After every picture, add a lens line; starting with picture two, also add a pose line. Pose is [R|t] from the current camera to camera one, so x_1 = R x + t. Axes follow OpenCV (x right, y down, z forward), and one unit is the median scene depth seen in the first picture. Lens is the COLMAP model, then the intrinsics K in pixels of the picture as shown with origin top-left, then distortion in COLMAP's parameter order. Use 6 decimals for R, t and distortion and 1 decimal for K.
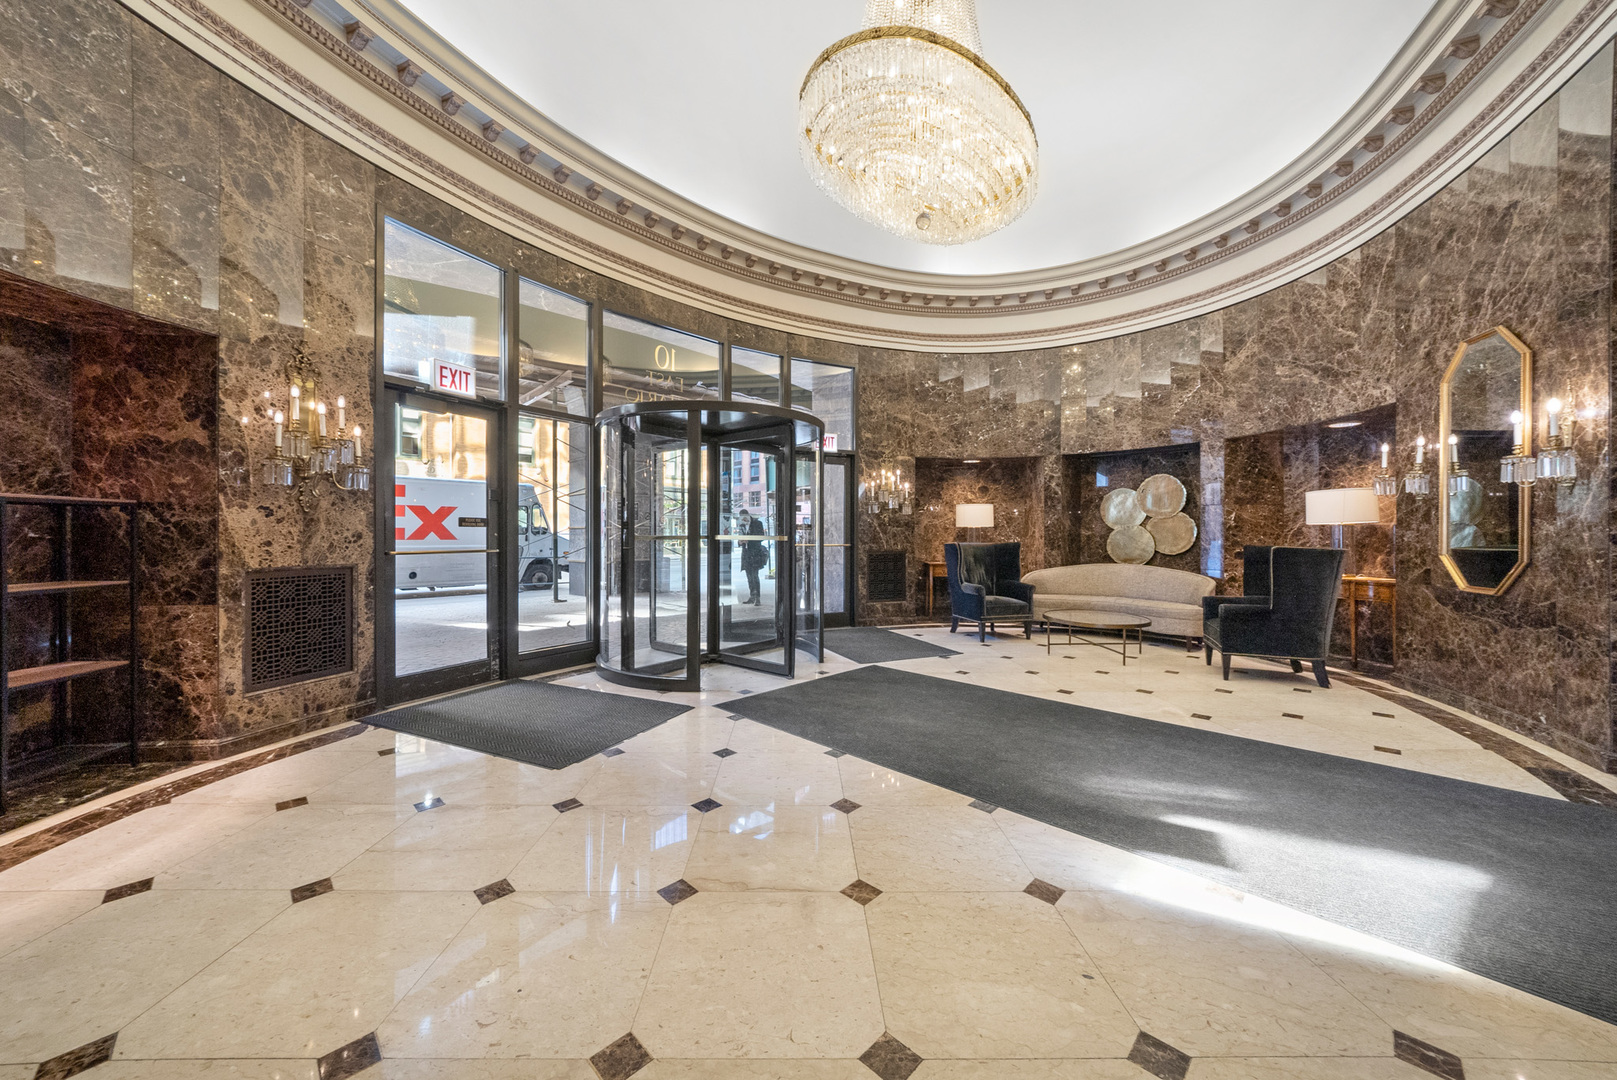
lens RADIAL K [[553.3, 0, 795.1], [0, 553.3, 538.1], [0, 0, 1]] dist [-0.006039, 0.000011]
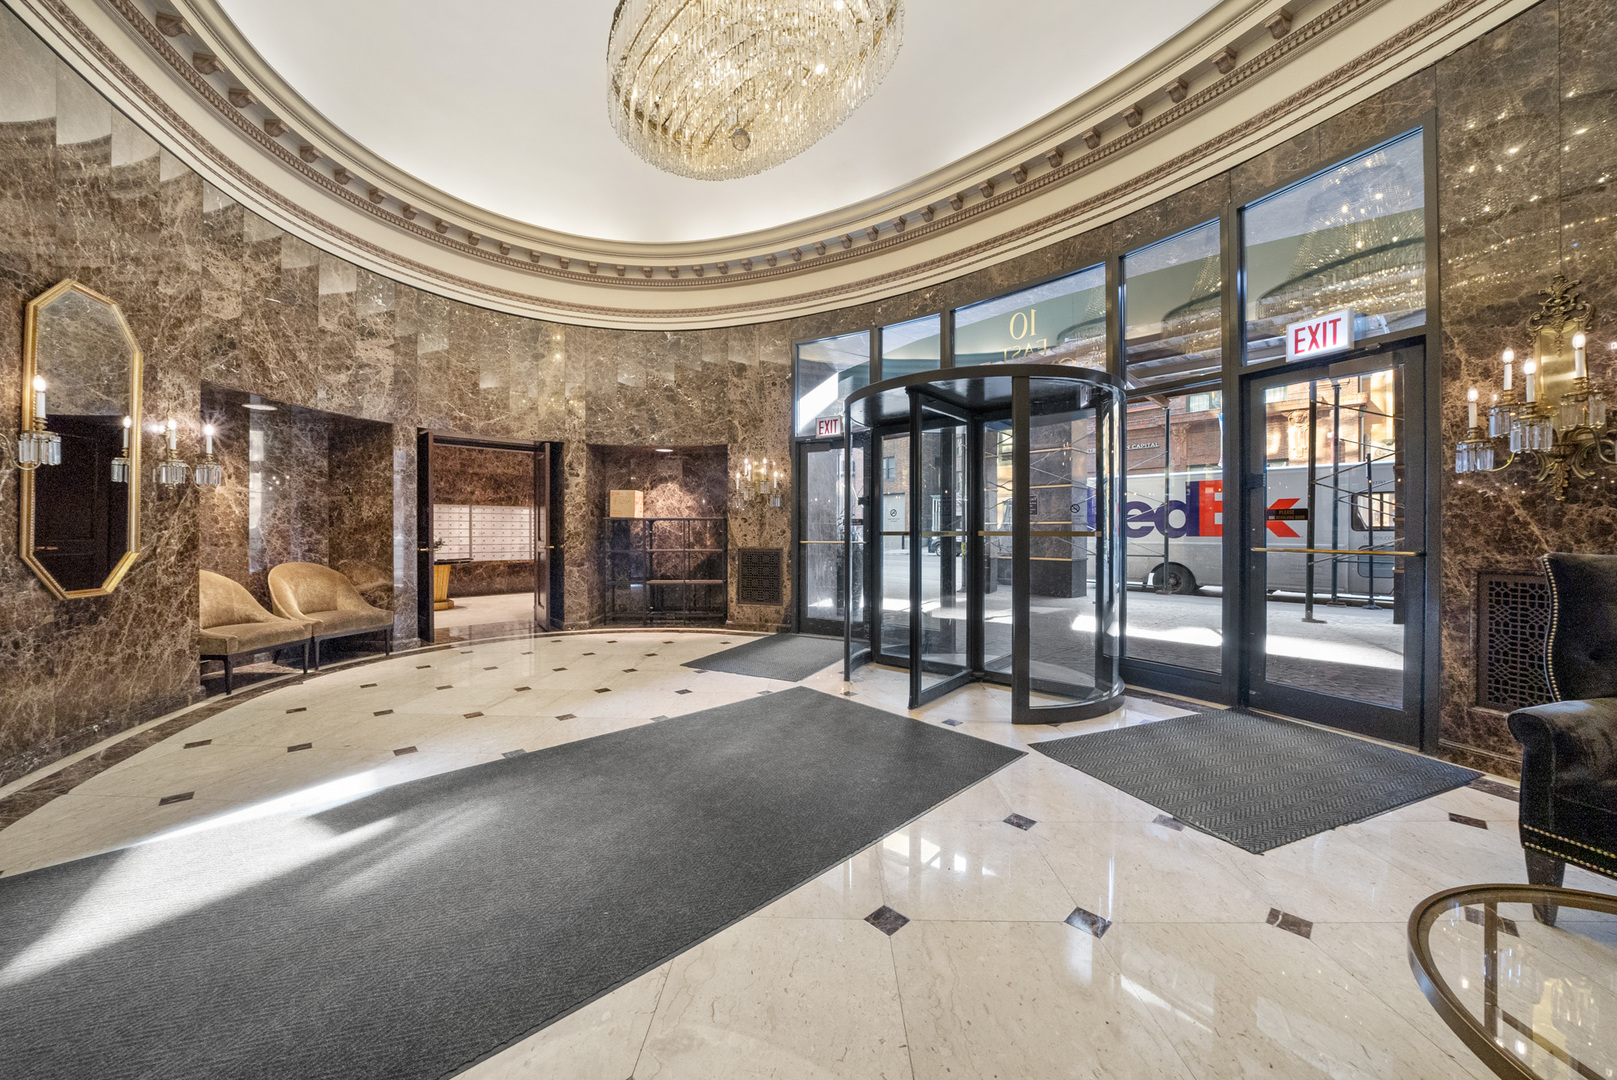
lens RADIAL K [[553.3, 0, 796.6], [0, 553.3, 531.9], [0, 0, 1]] dist [-0.006039, 0.000011]
pose [[-0.012361, 0.000222, -0.999924, 1.053535], [-0.003364, 0.999994, 0.000263, -0.004204], [0.999918, 0.003367, -0.012360, 1.110656]]
